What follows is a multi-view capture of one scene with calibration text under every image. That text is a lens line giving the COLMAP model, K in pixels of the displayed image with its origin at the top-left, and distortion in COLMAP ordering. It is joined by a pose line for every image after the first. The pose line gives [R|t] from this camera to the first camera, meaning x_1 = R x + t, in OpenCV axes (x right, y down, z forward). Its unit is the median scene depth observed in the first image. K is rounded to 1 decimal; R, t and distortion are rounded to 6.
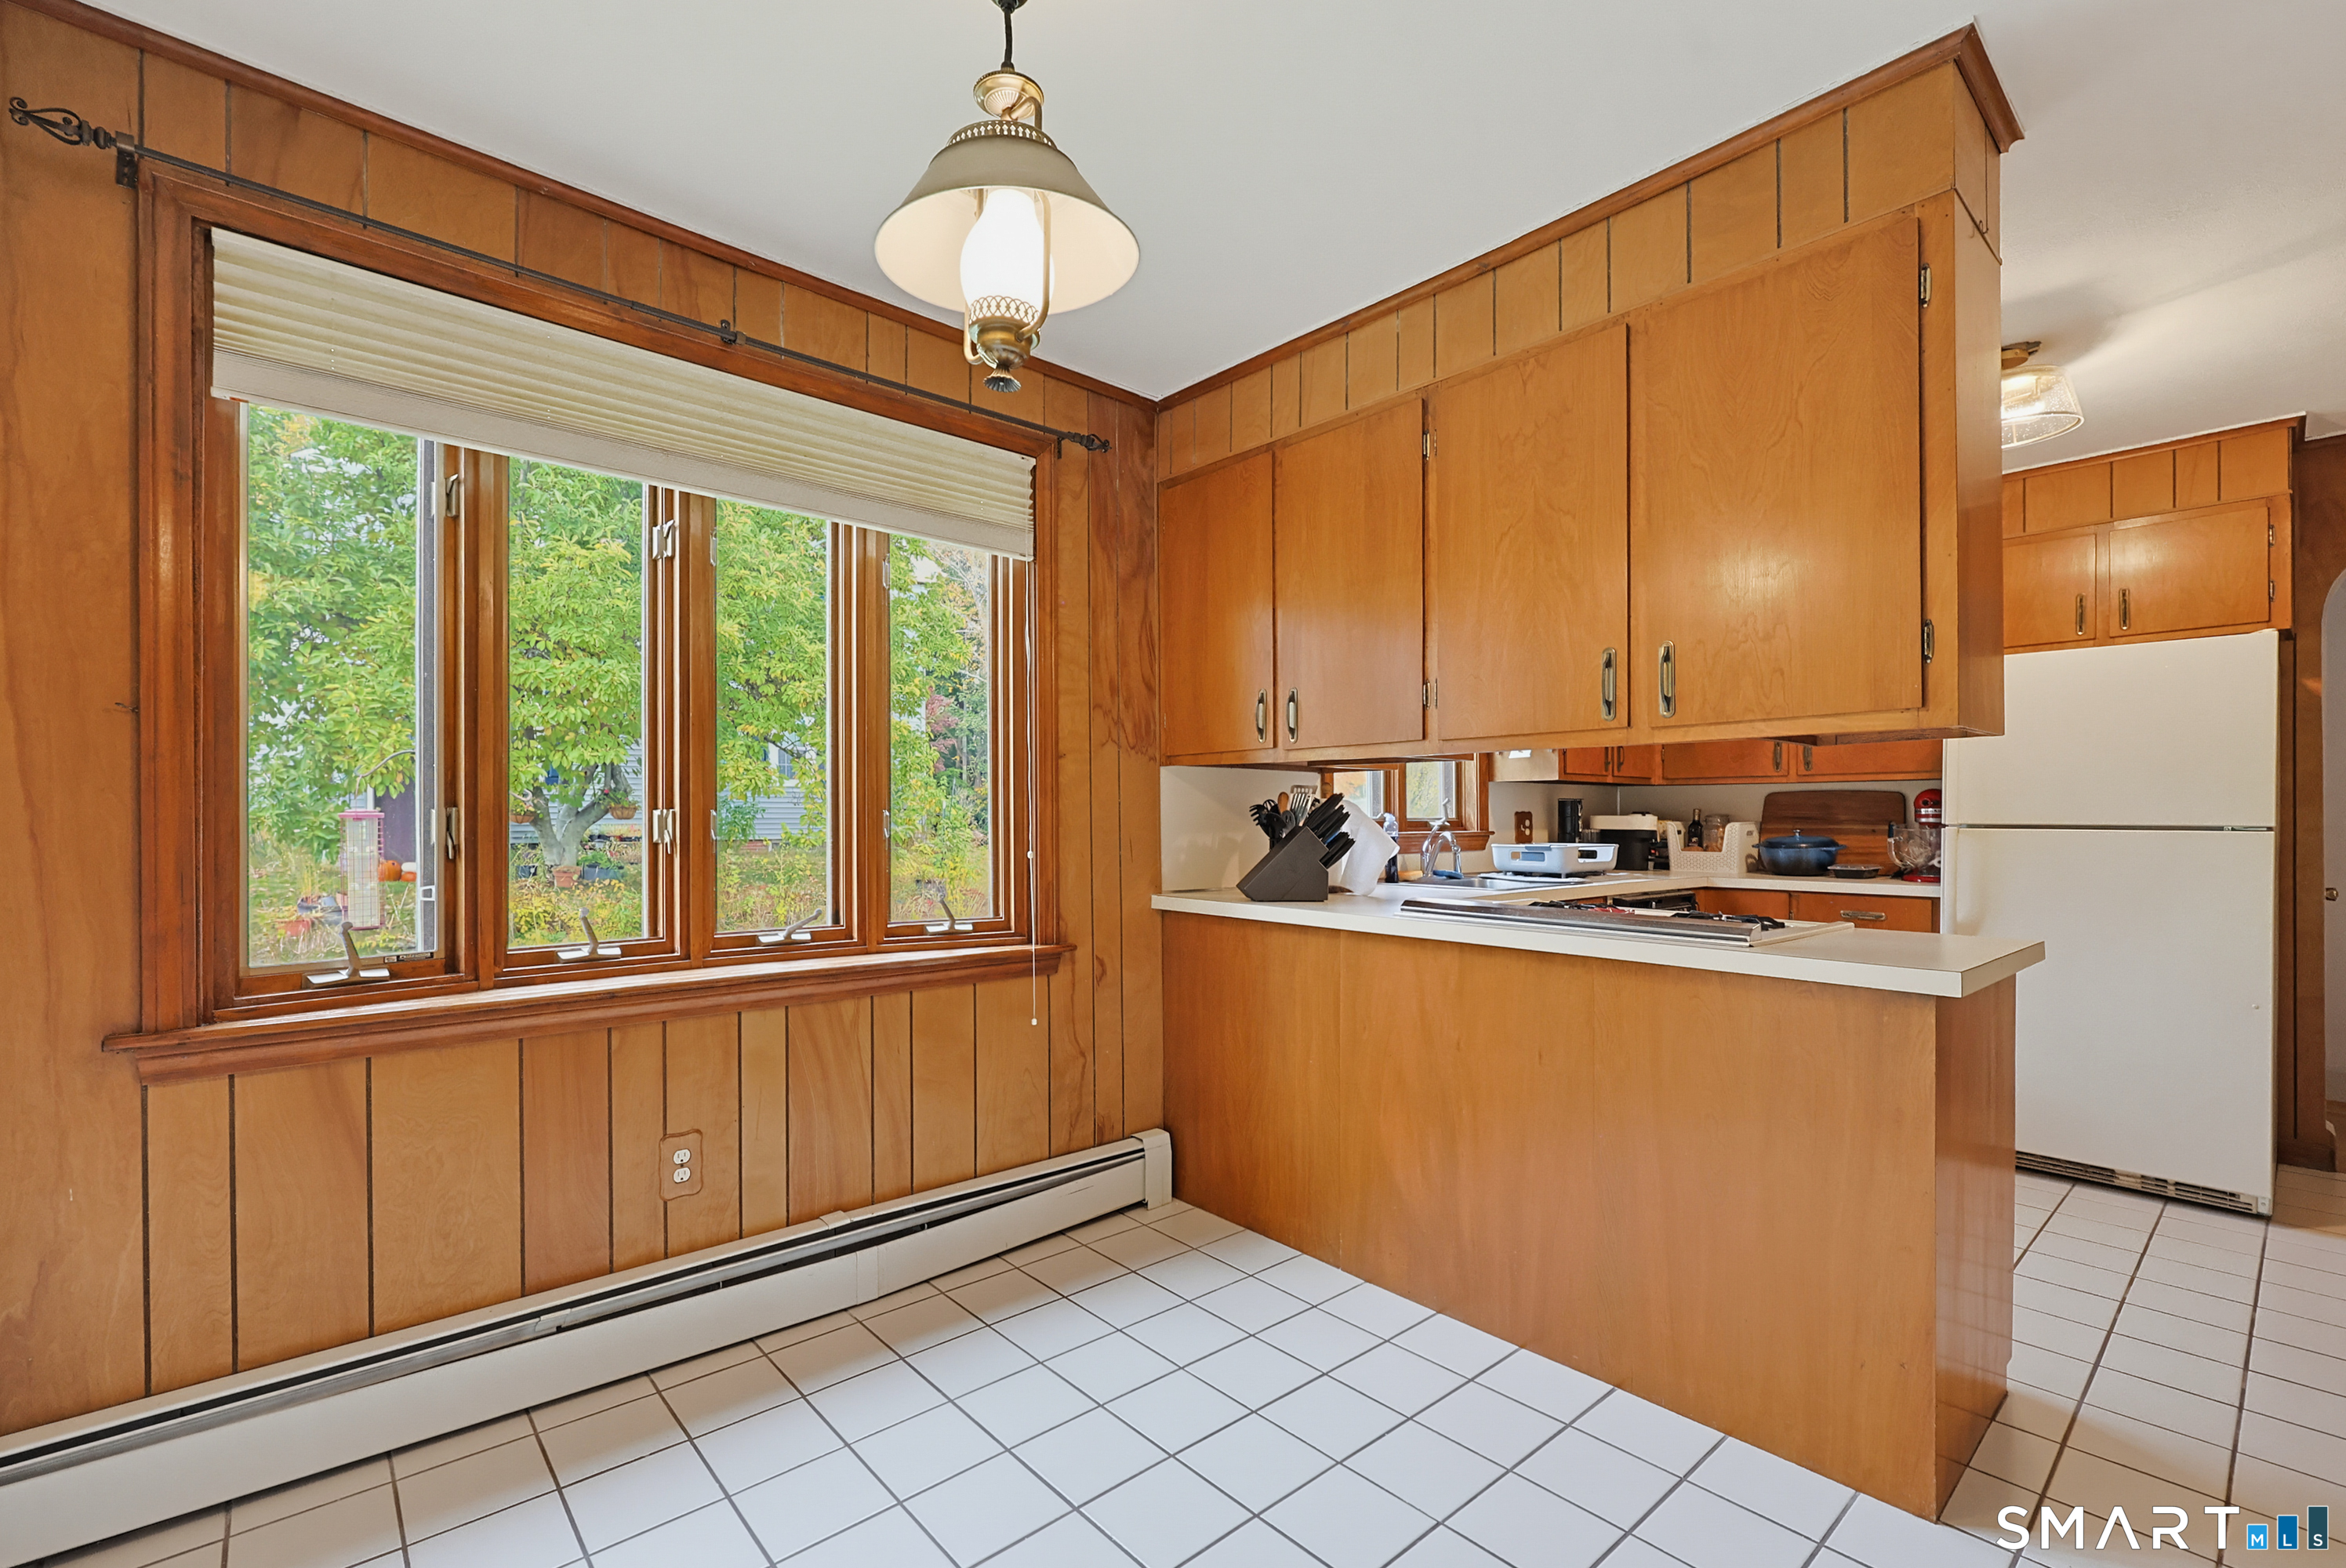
lens RADIAL K [[1027.1, 0, 1194.4], [0, 1027.1, 814.3], [0, 0, 1]] dist [0.000036, -0.000186]
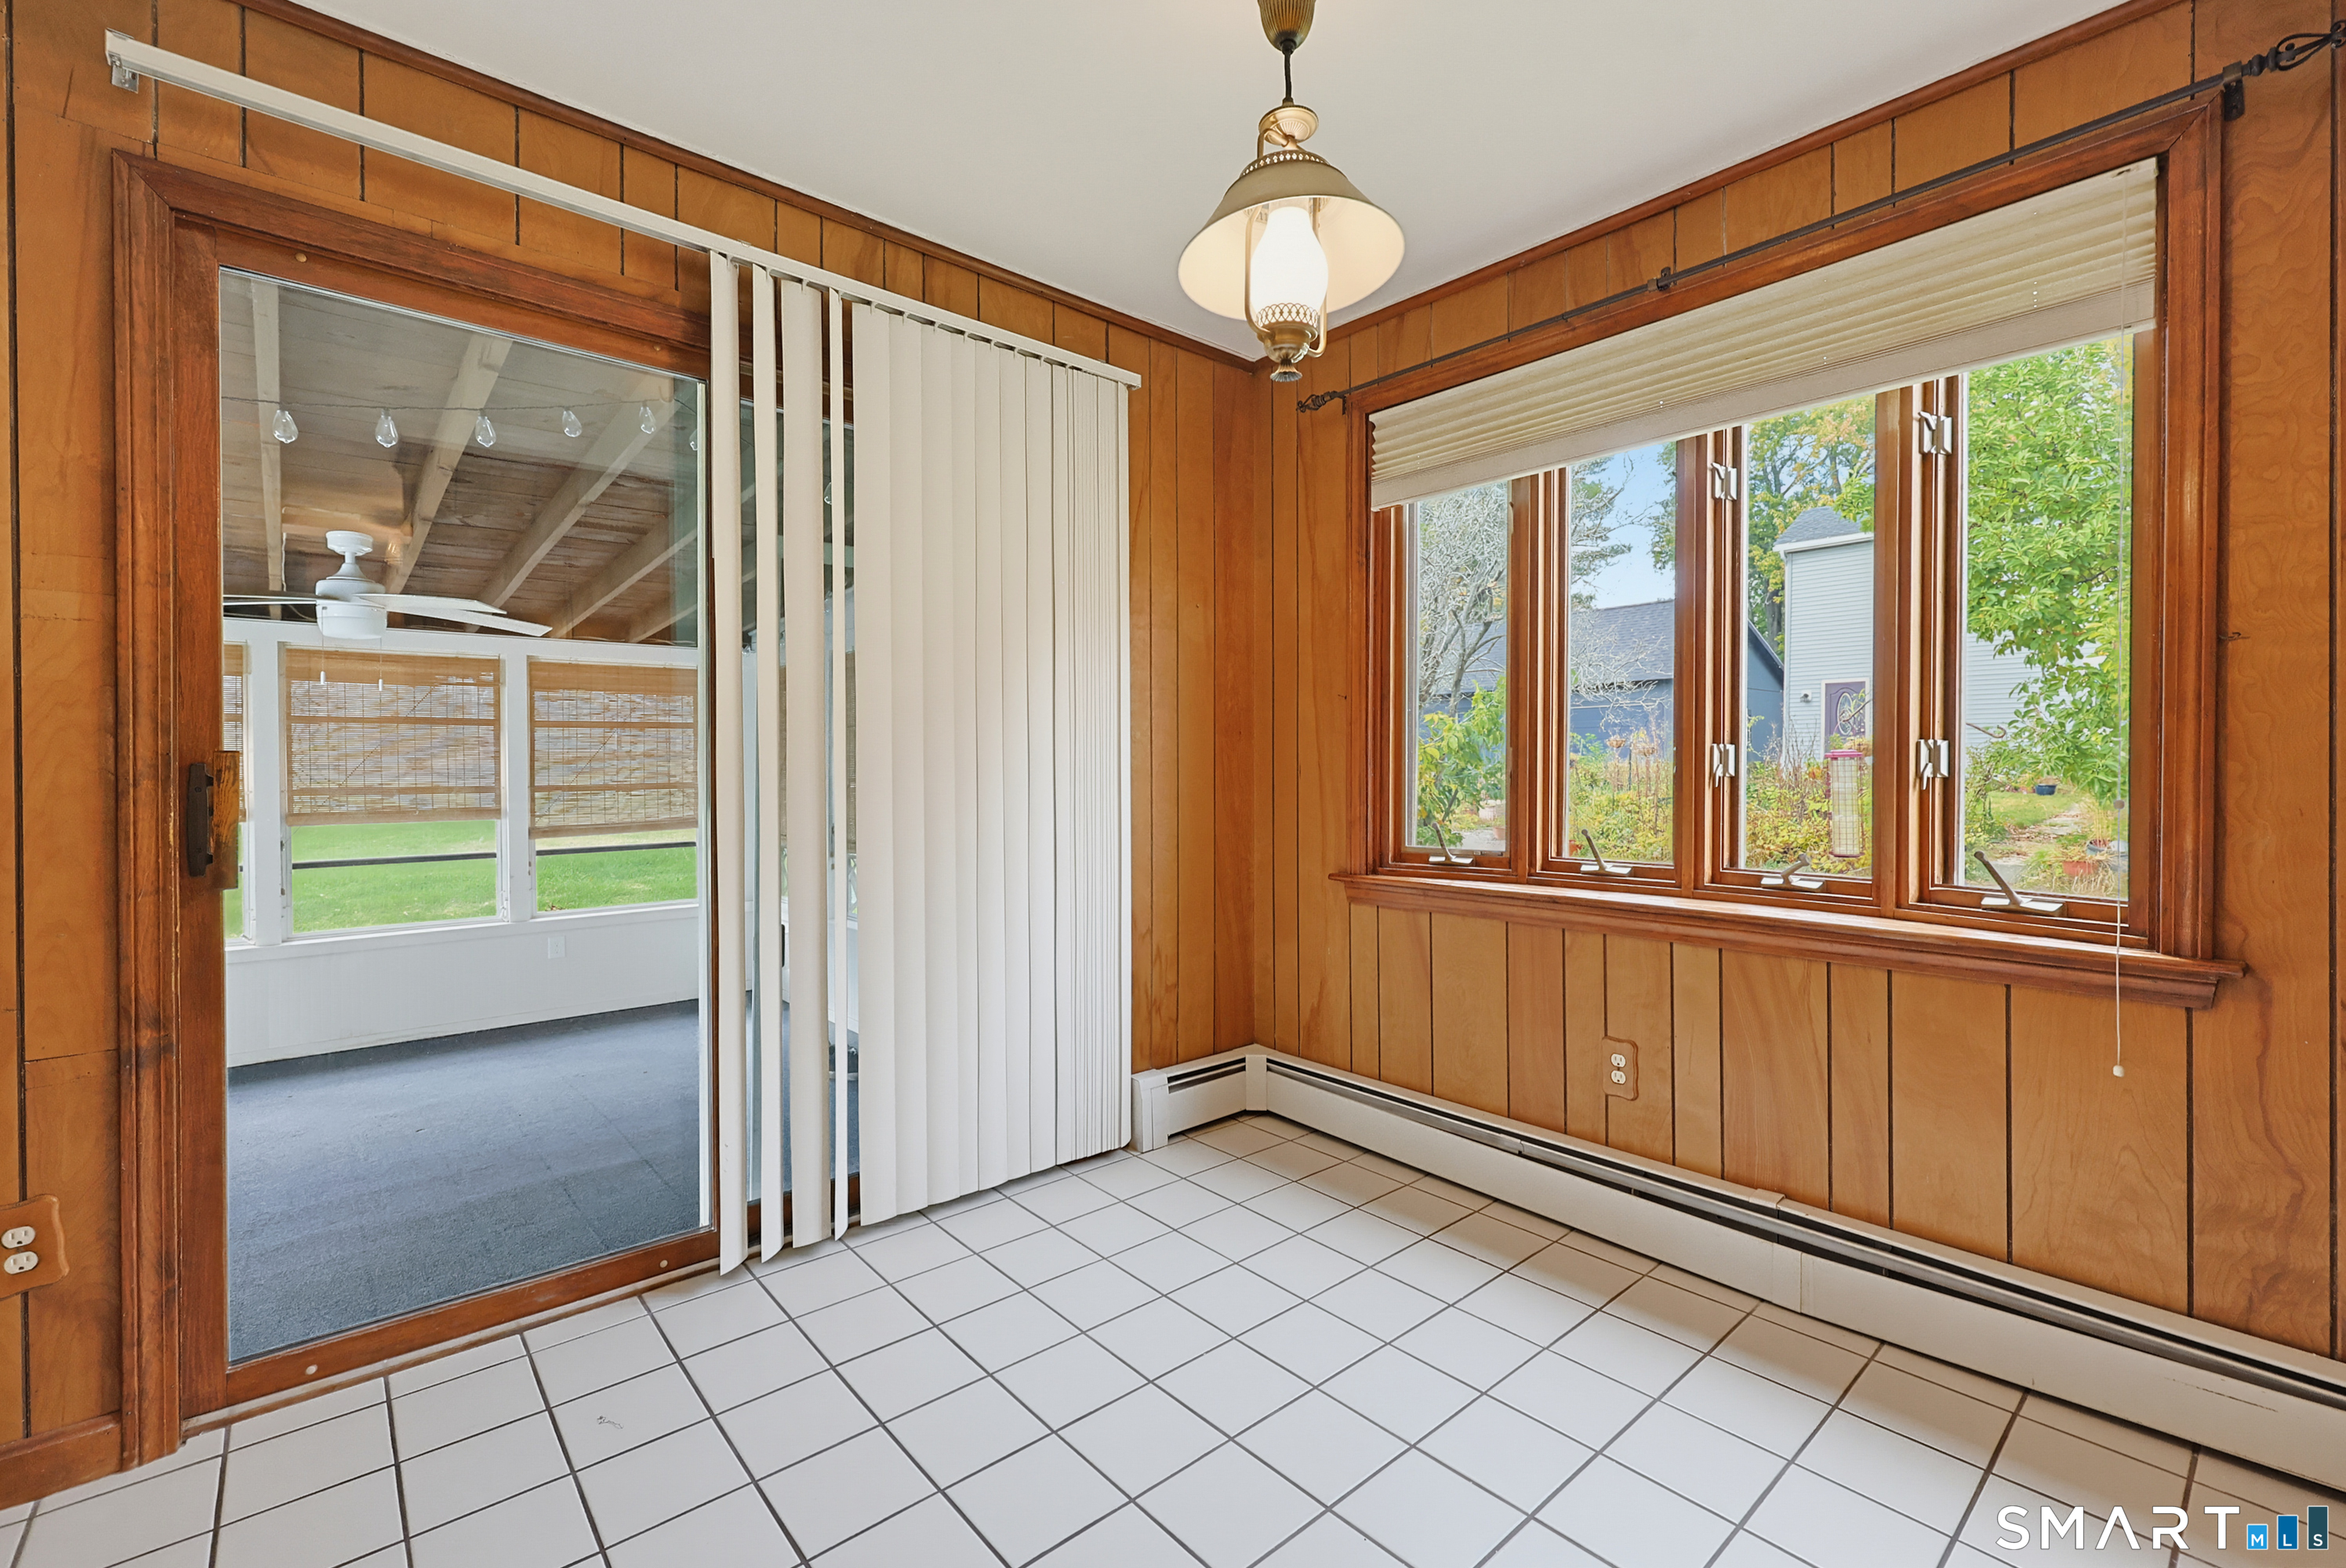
lens RADIAL K [[1007.0, 0, 1191.5], [0, 1007.0, 770.8], [0, 0, 1]] dist [-0.001096, -0.000376]
pose [[-0.014547, 0.005113, -0.999881, 0.527503], [0.009111, 0.999946, 0.004981, 0.012053], [0.999853, -0.009038, -0.014592, 0.506814]]
